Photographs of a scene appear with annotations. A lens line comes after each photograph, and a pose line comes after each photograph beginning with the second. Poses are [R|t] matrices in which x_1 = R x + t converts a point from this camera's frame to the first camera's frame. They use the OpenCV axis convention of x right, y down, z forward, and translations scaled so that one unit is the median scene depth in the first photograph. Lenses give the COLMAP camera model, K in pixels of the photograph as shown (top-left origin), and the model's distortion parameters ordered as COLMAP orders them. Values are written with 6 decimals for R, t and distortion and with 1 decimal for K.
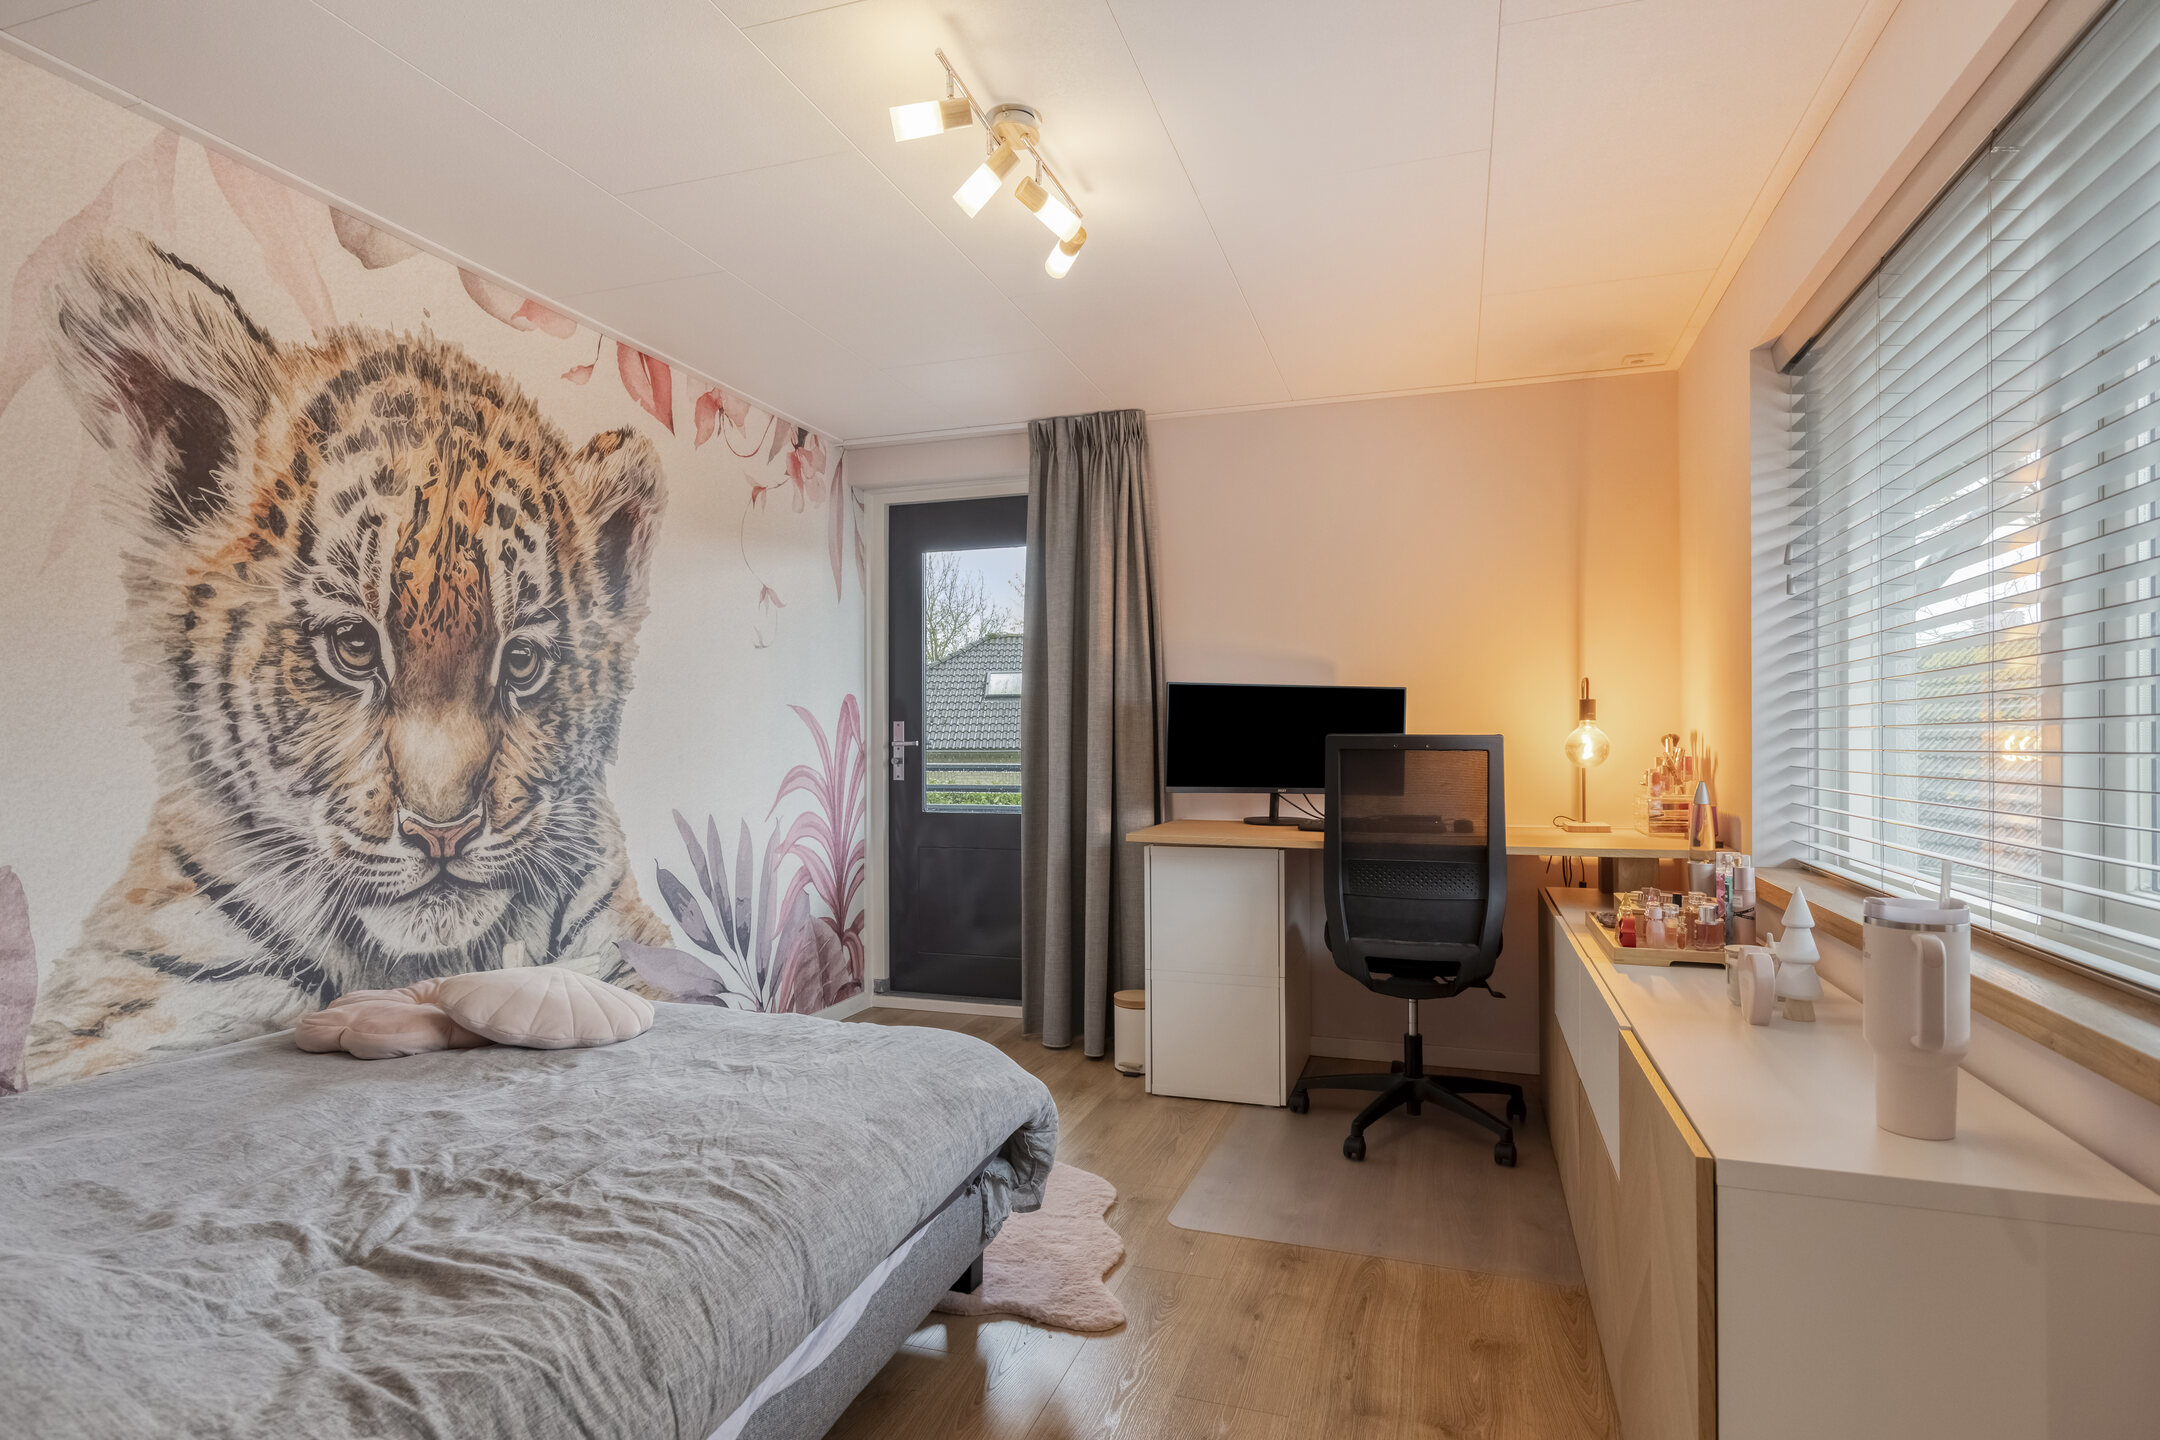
lens RADIAL K [[1124.1, 0, 1080.0], [0, 1124.1, 720.0], [0, 0, 1]] dist [-0.000166, -0.000002]
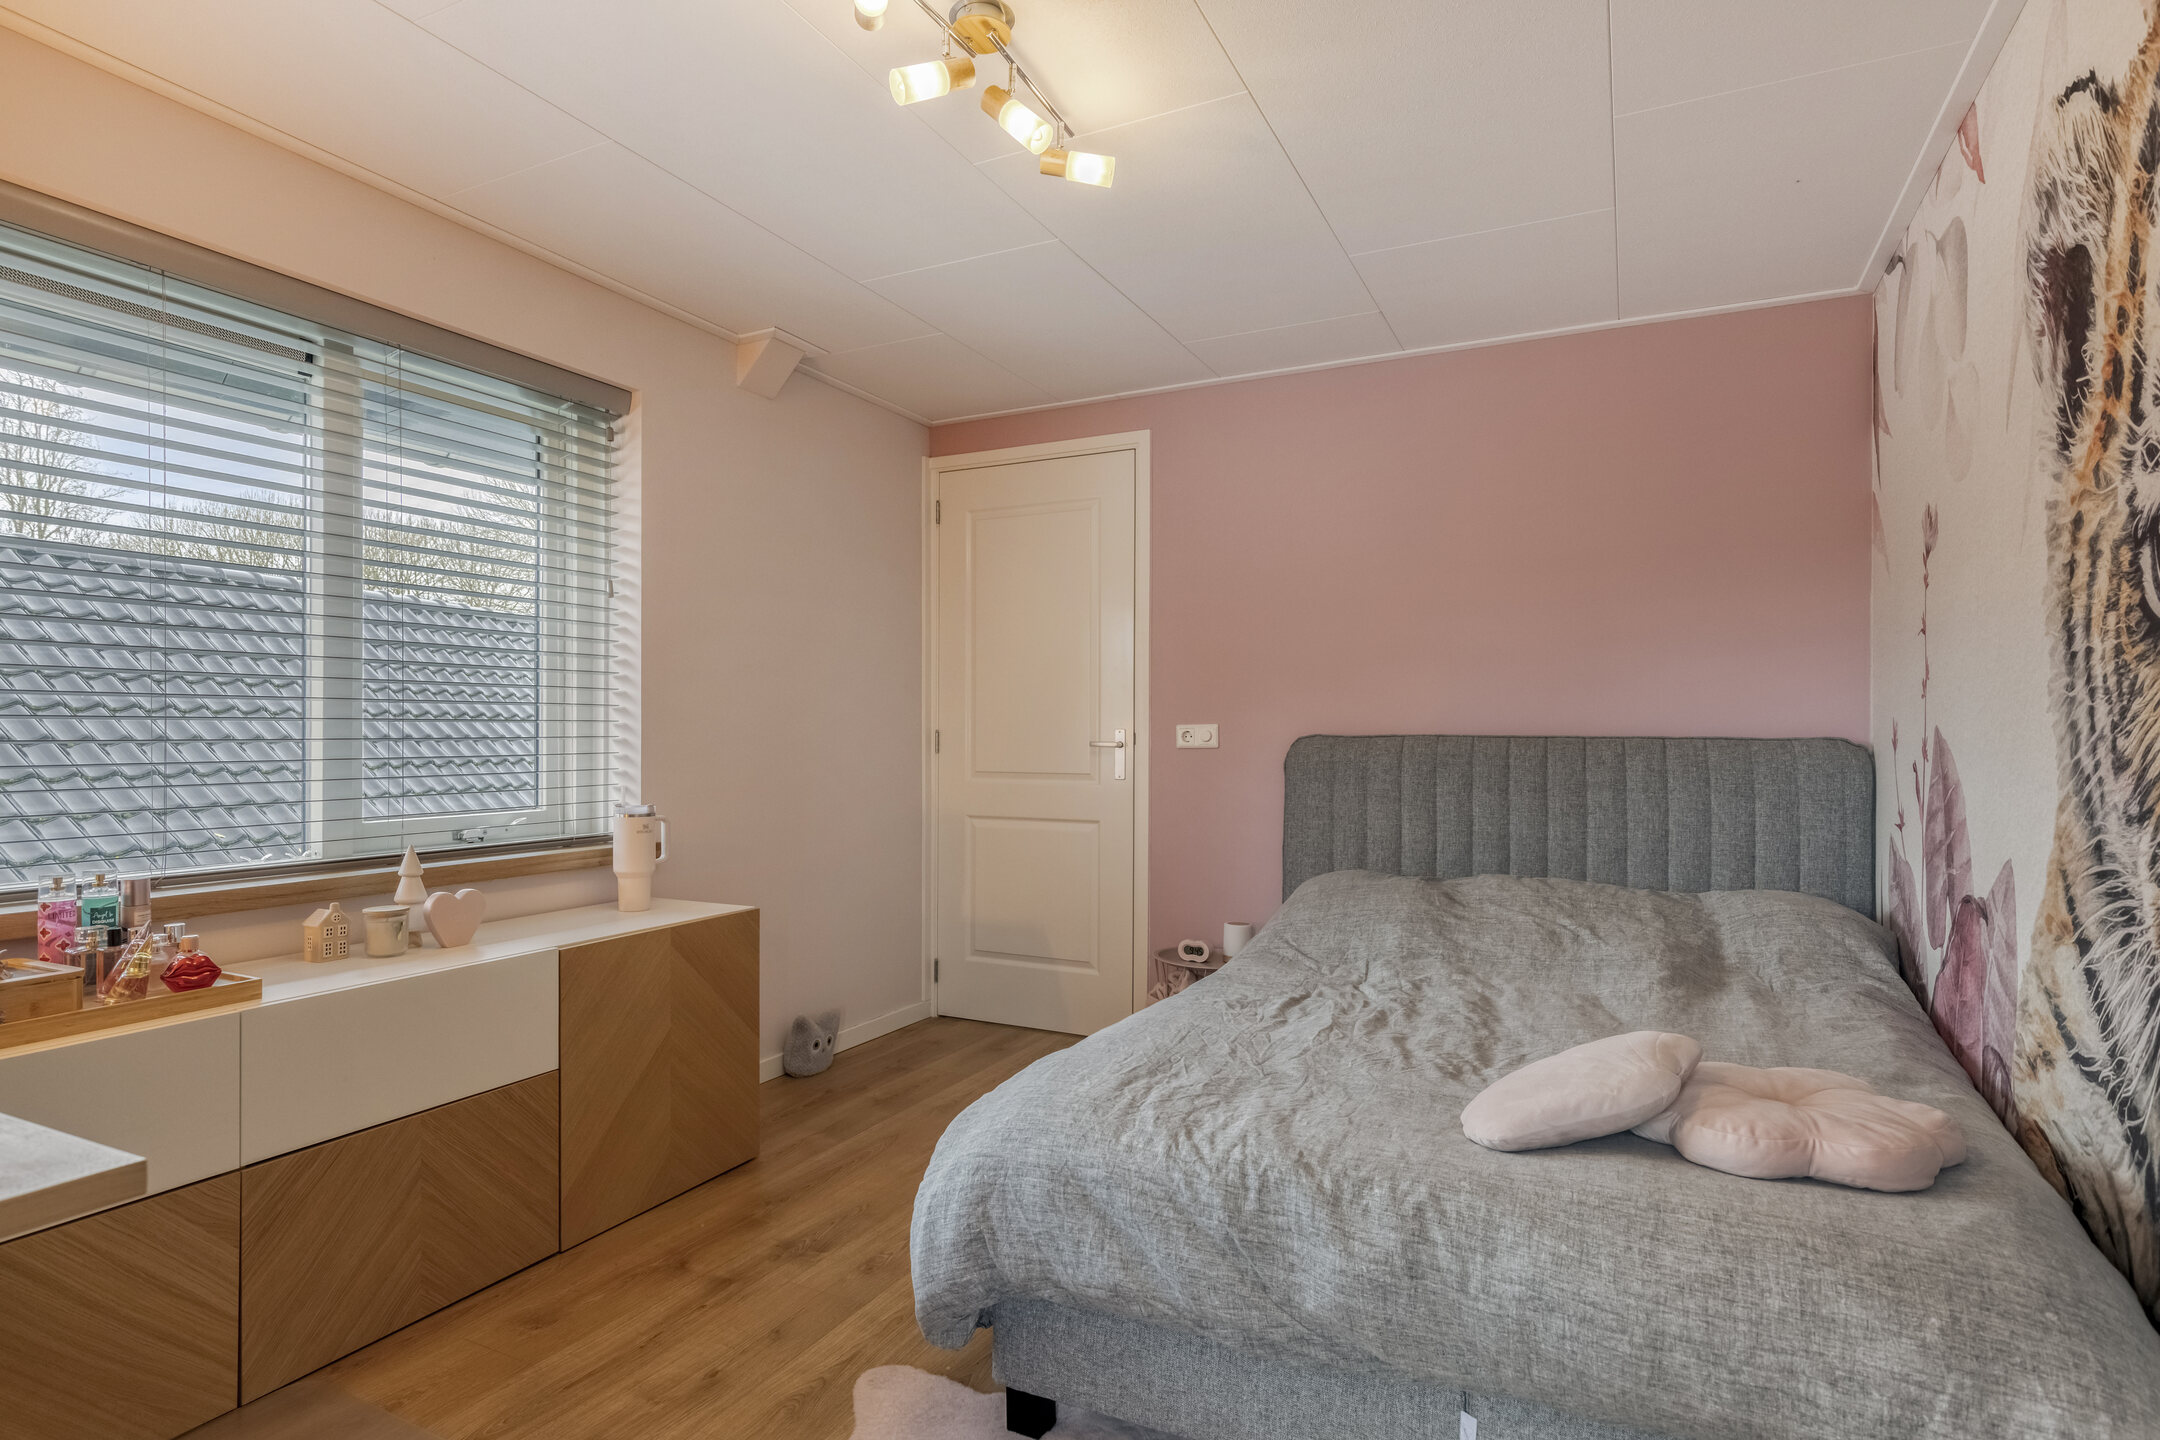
lens RADIAL K [[1124.1, 0, 1080.0], [0, 1124.1, 720.0], [0, 0, 1]] dist [-0.000166, -0.000002]
pose [[-0.990298, 0.001371, 0.138954, -0.243910], [-0.002648, 0.999584, -0.028731, 0.033594], [-0.138936, -0.028821, -0.989882, 1.764480]]
